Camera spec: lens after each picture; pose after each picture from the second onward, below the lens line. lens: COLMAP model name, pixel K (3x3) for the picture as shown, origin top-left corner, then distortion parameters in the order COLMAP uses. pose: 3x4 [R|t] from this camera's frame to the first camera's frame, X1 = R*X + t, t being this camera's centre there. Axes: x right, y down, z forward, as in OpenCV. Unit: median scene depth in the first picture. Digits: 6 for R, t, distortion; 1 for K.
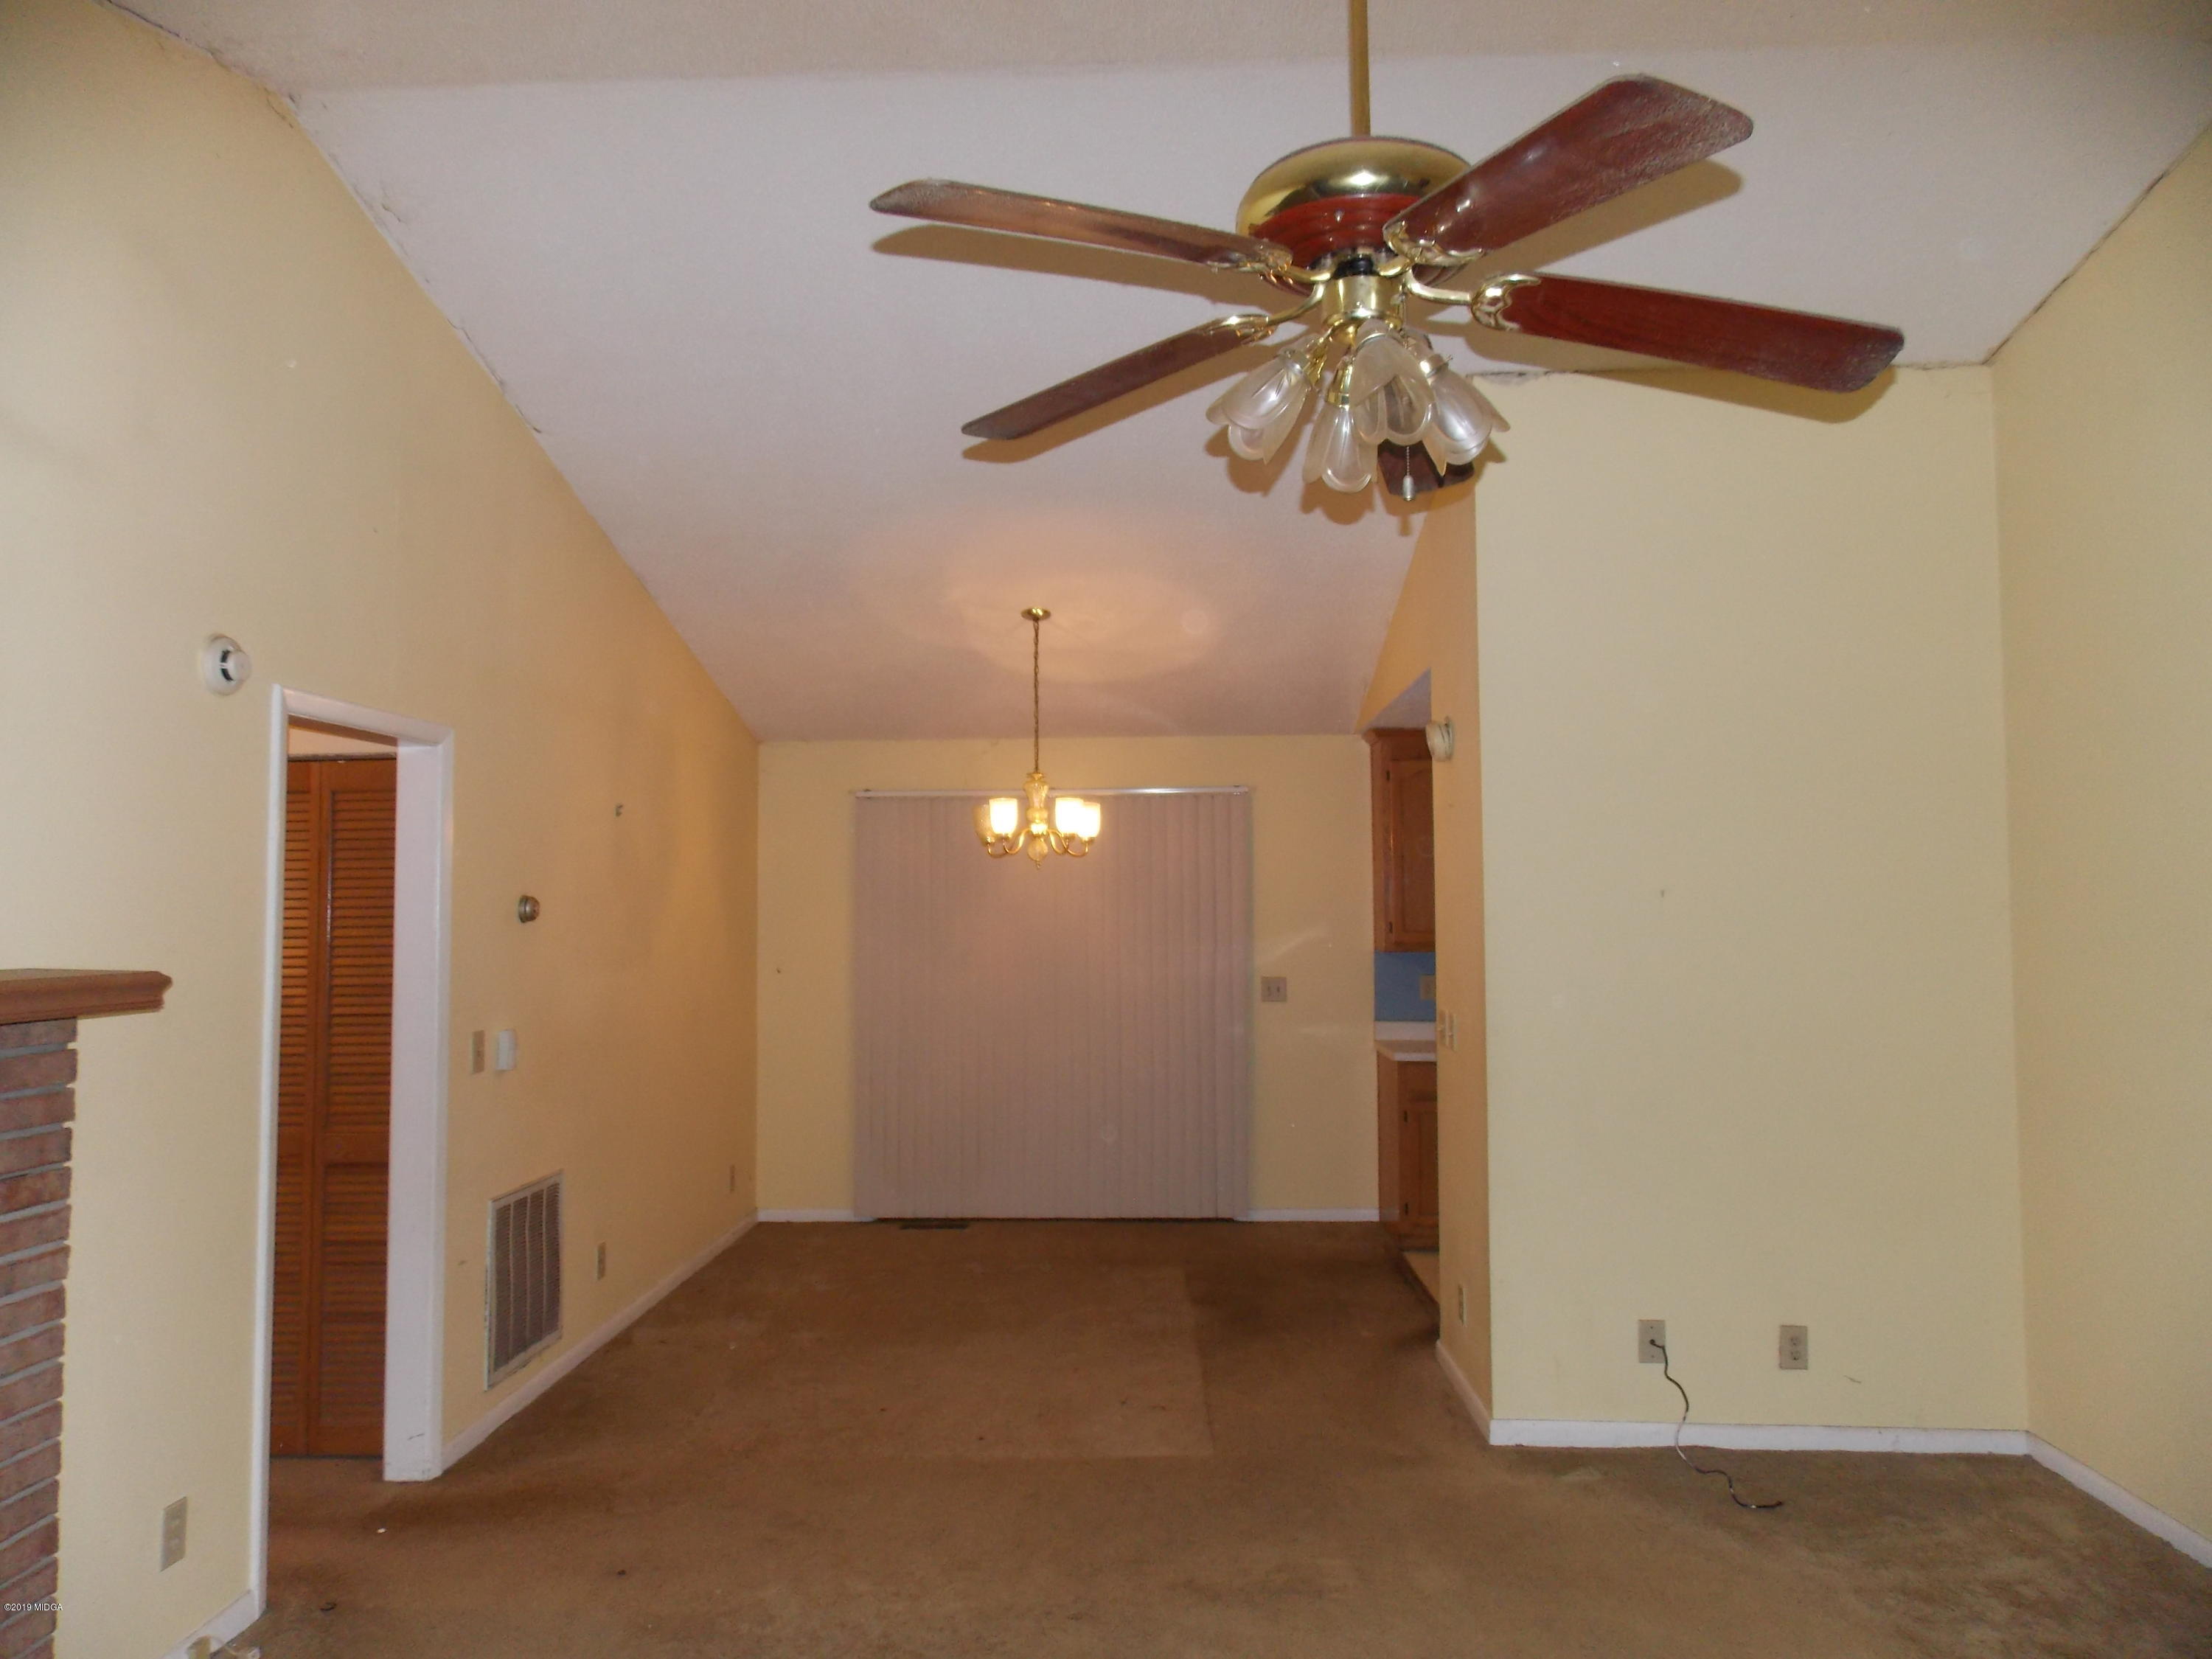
lens RADIAL K [[1453.5, 0, 1106.0], [0, 1453.5, 829.5], [0, 0, 1]] dist [0.002788, 0.003483]
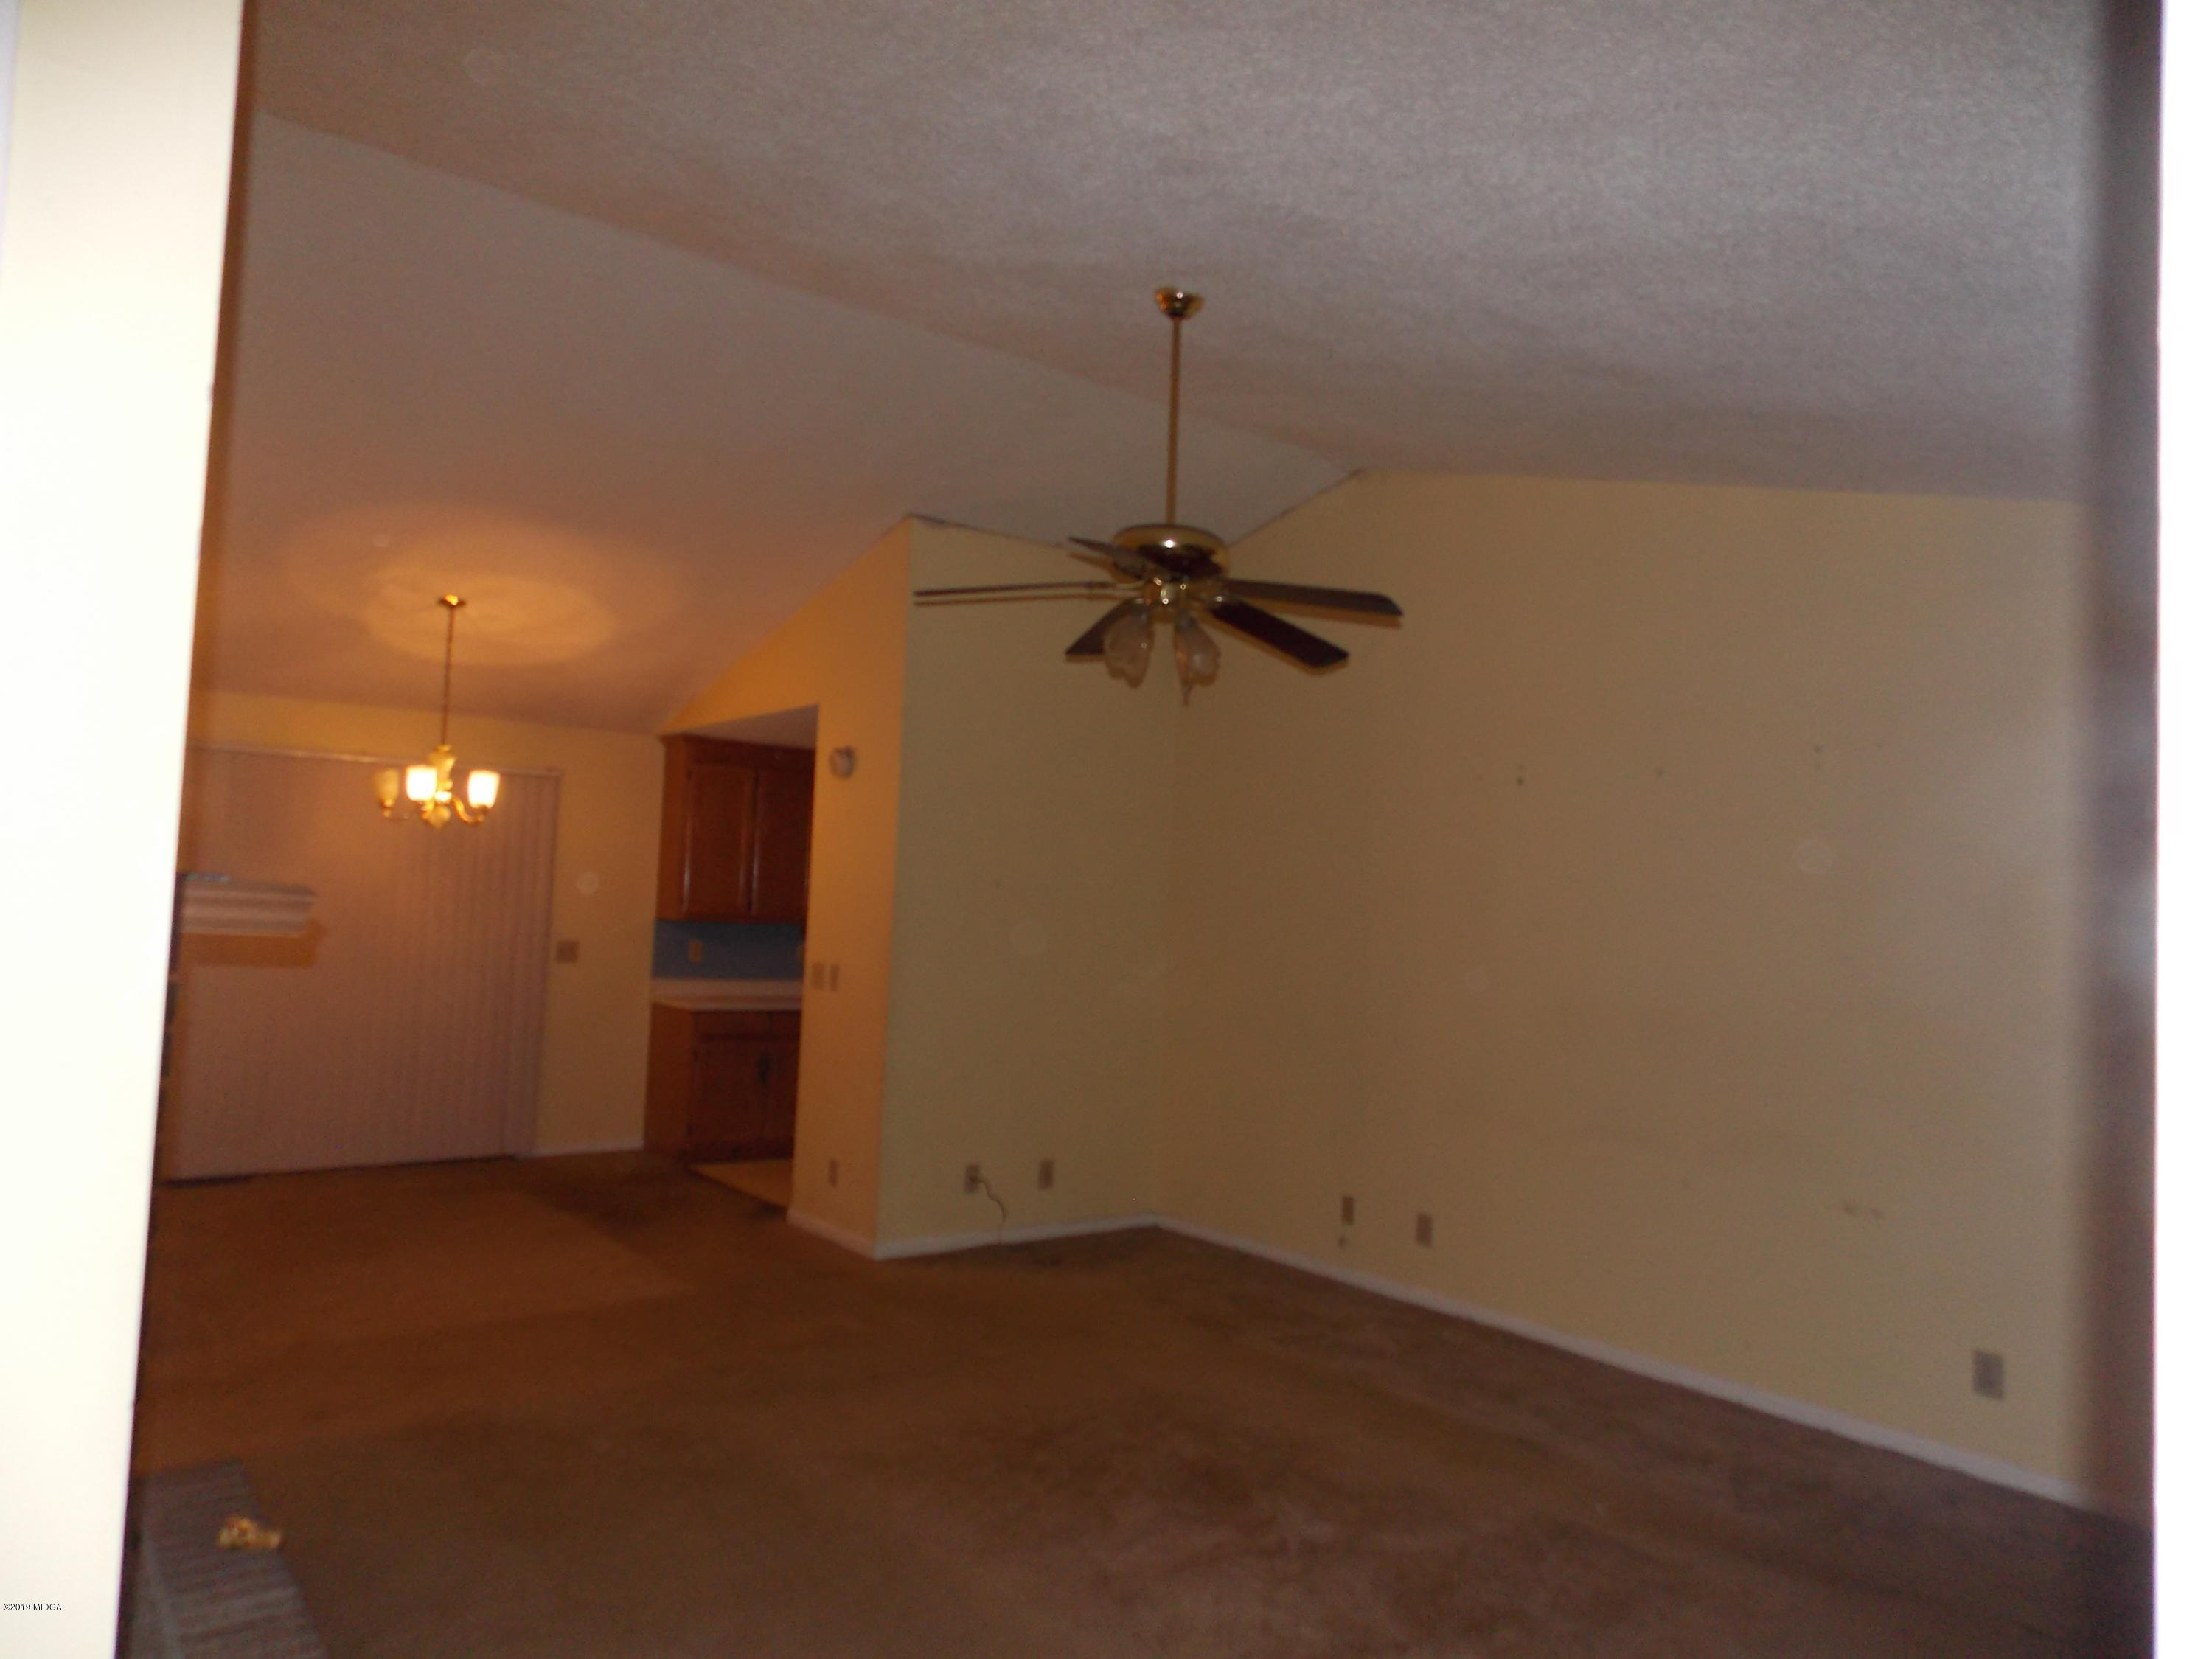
lens RADIAL K [[1453.5, 0, 1106.0], [0, 1453.5, 829.5], [0, 0, 1]] dist [0.002788, 0.003483]
pose [[0.765502, 0.071066, 0.639497, -0.297842], [-0.075680, 0.996928, -0.020195, 0.006393], [-0.638967, -0.032938, 0.768528, -0.138351]]
